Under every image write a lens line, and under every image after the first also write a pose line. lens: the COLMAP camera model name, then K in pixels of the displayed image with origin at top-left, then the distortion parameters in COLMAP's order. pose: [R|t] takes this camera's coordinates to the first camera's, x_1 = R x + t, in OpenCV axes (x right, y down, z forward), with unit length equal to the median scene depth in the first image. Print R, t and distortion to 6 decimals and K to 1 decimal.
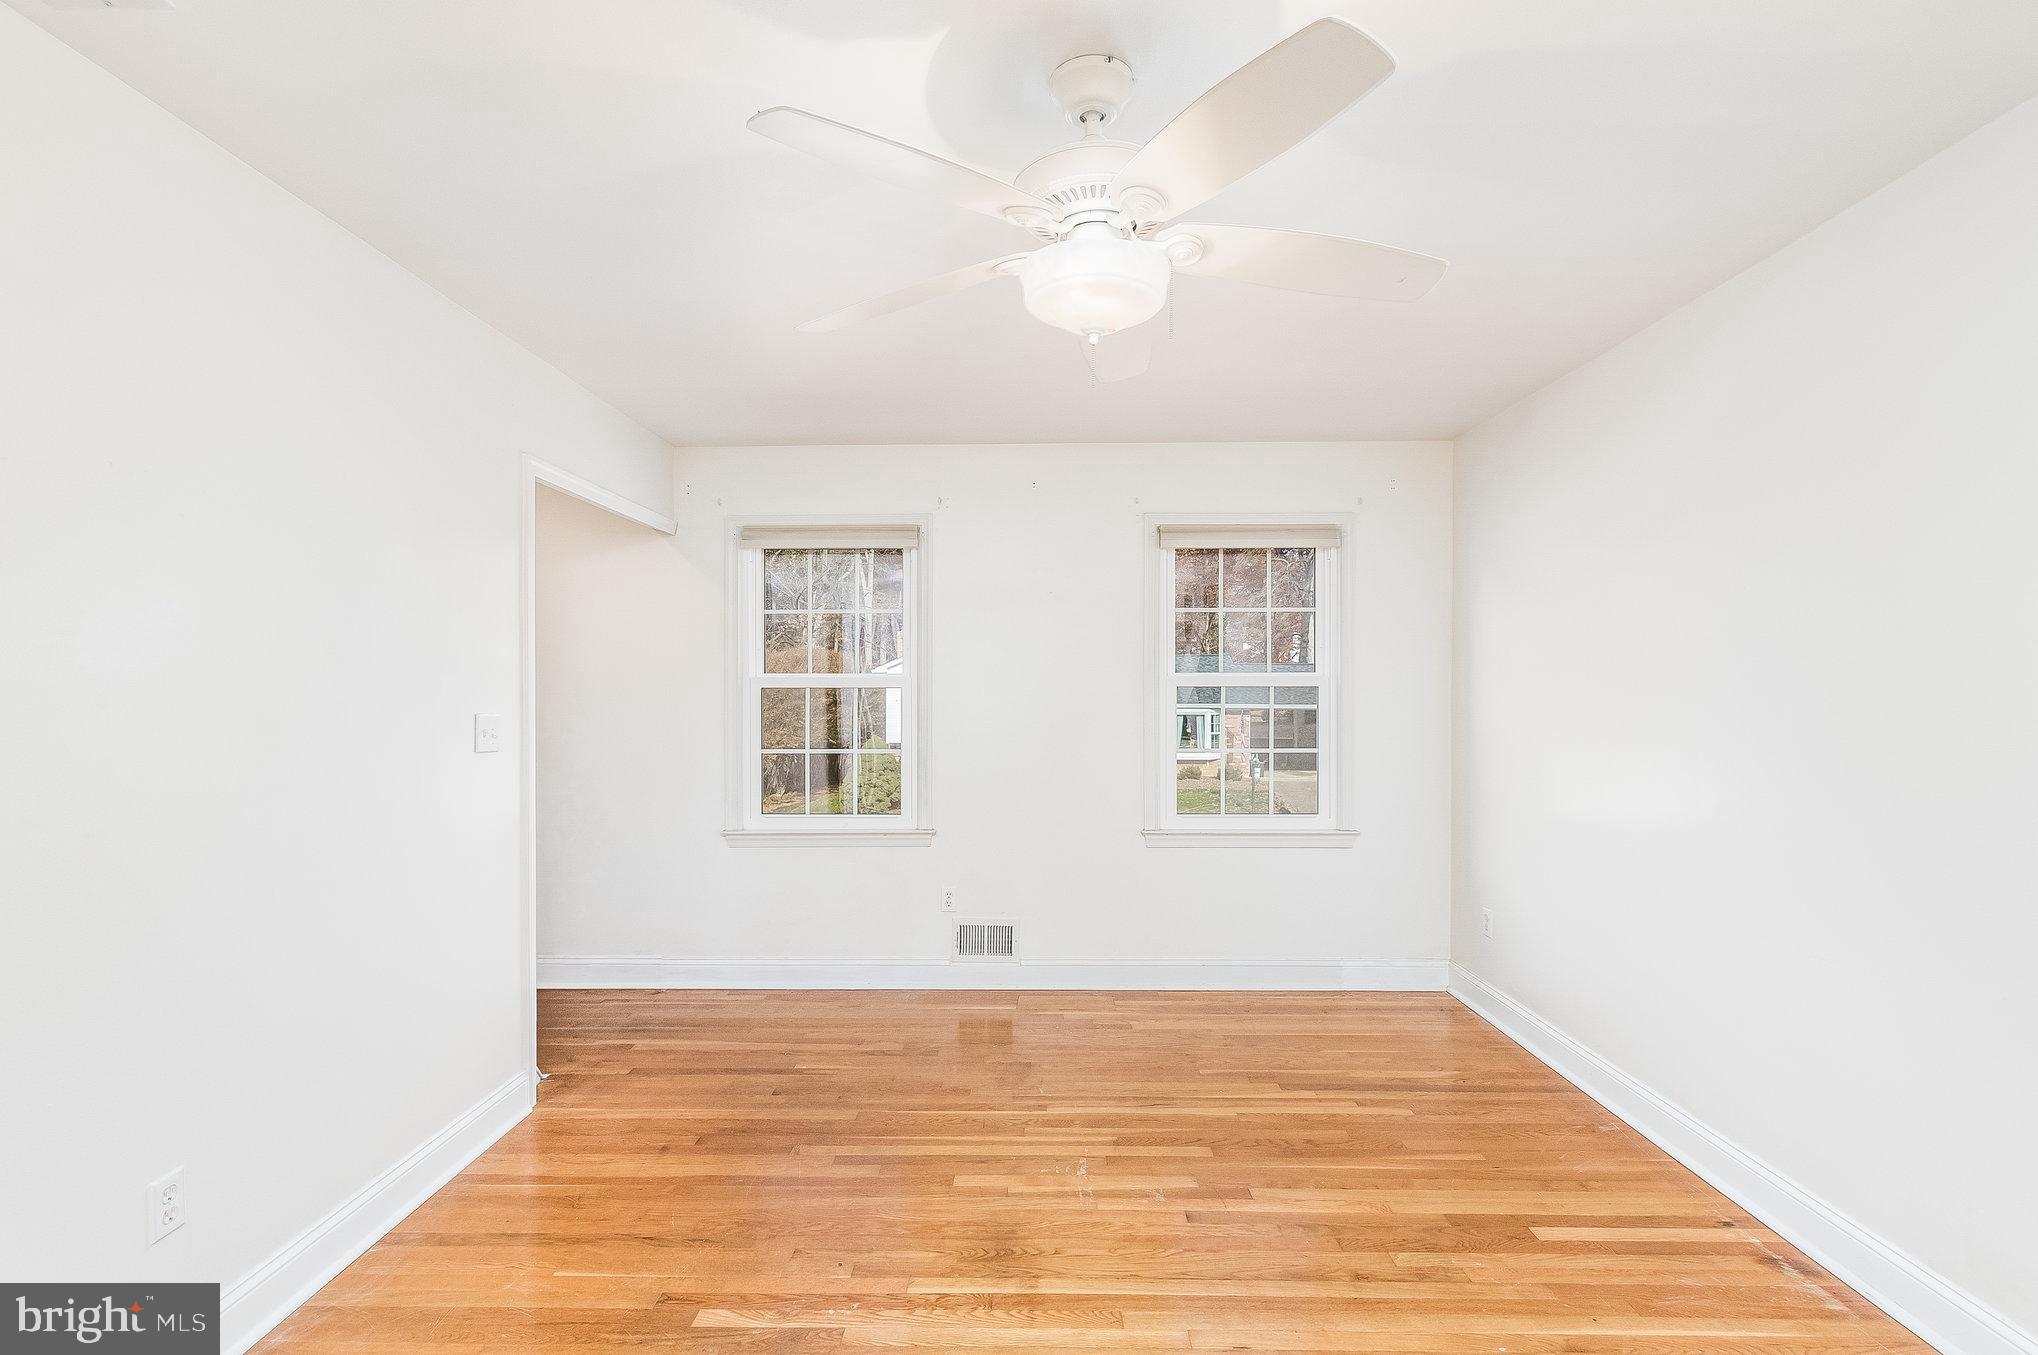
lens RADIAL K [[968.6, 0, 1012.0], [0, 968.6, 693.2], [0, 0, 1]] dist [-0.001073, -0.001680]
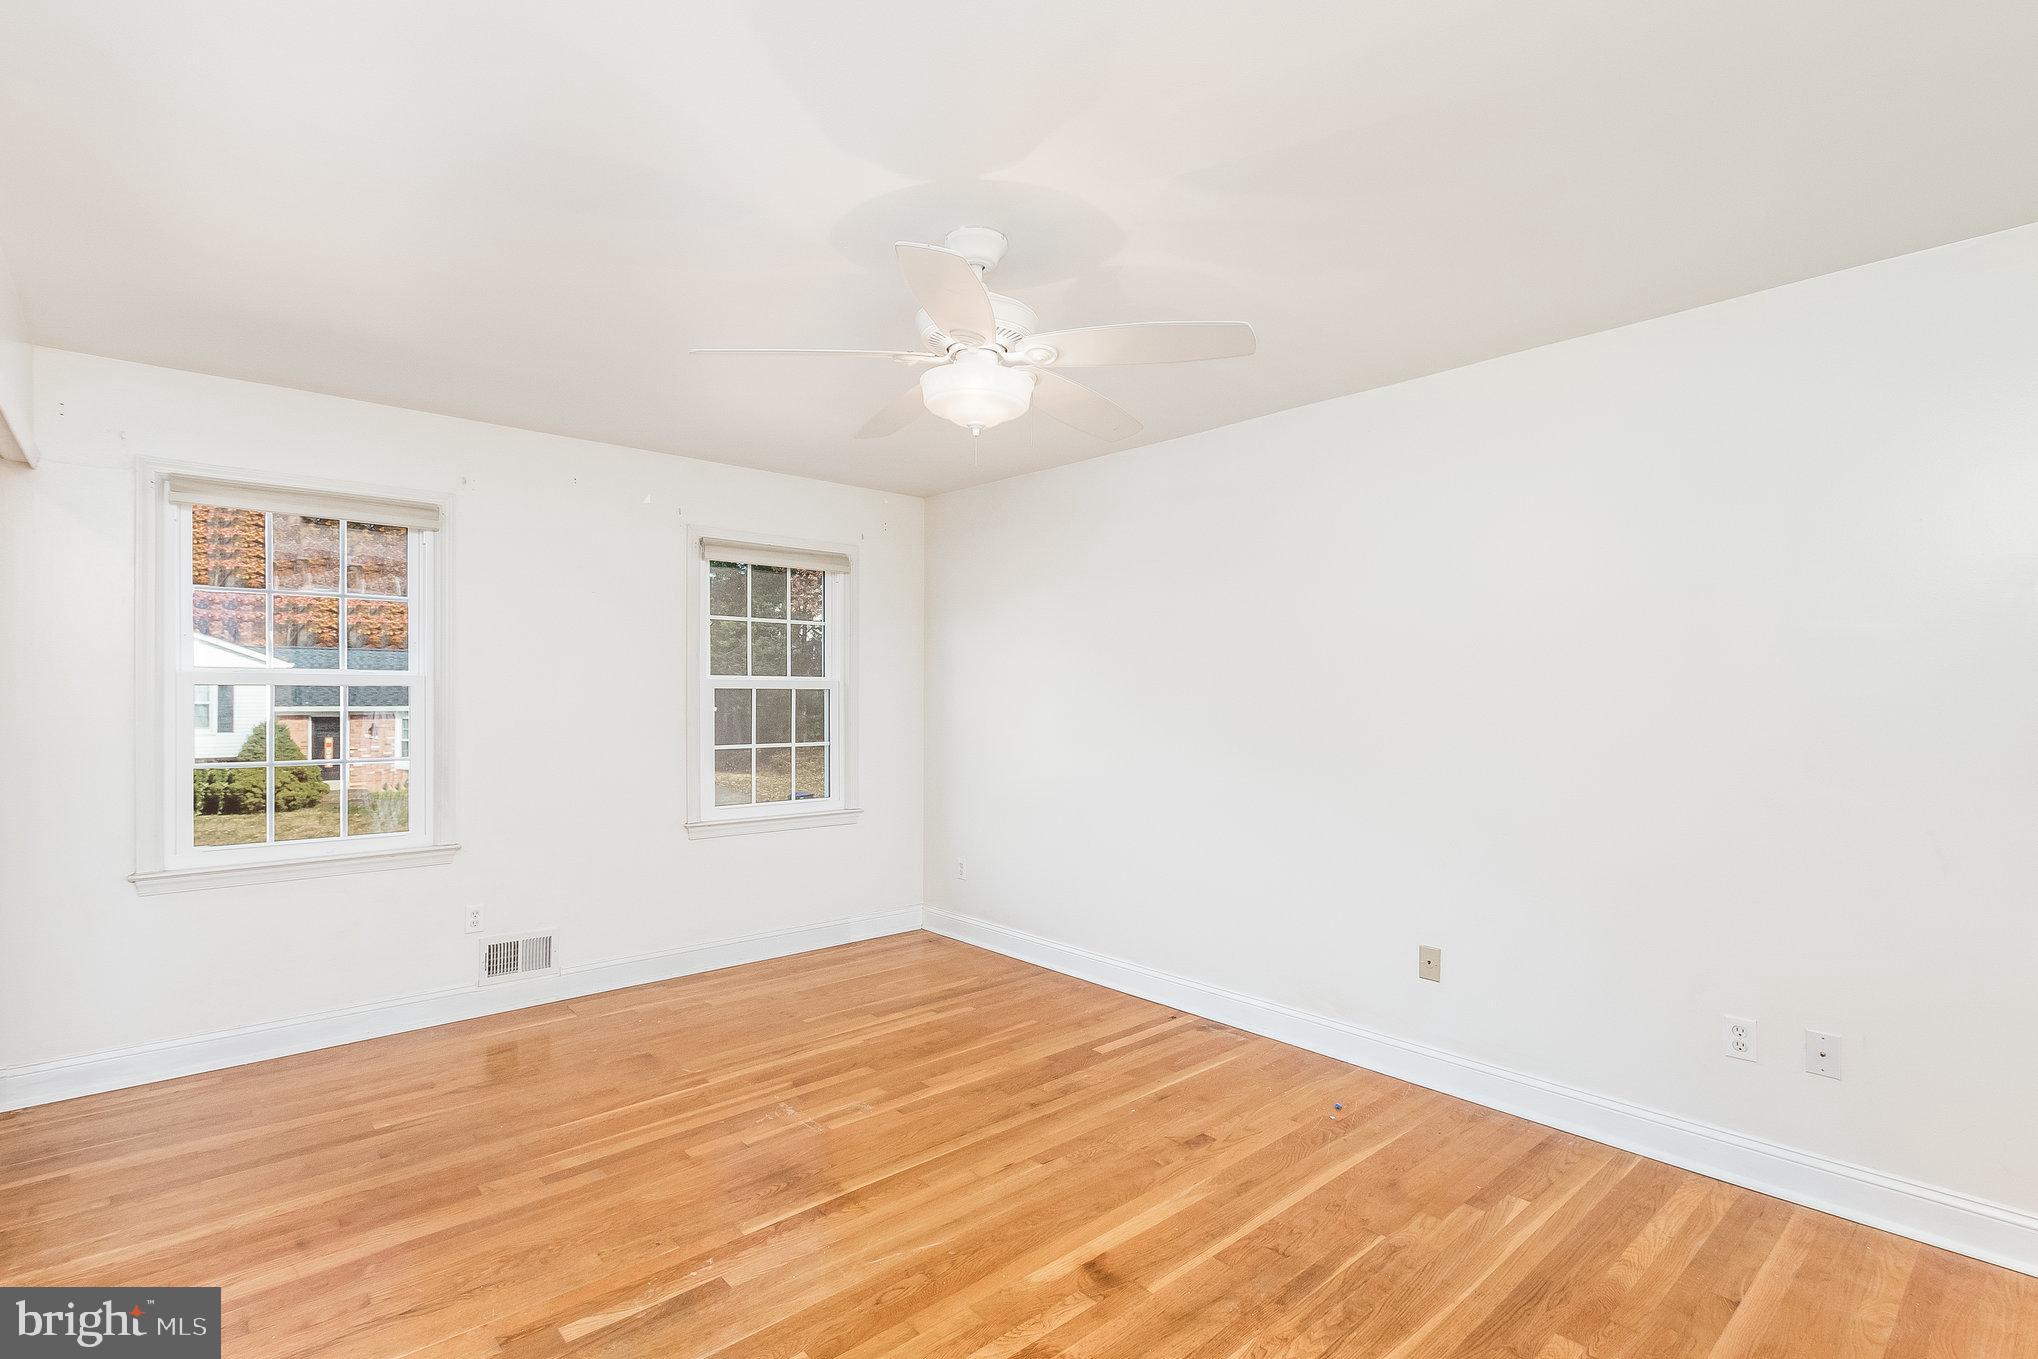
lens RADIAL K [[968.6, 0, 994.8], [0, 968.6, 696.1], [0, 0, 1]] dist [-0.001073, -0.001680]
pose [[0.732689, 0.003641, 0.680554, -0.479393], [-0.004440, 0.999990, -0.000570, 0.001136], [-0.680550, -0.002604, 0.732697, -0.003916]]
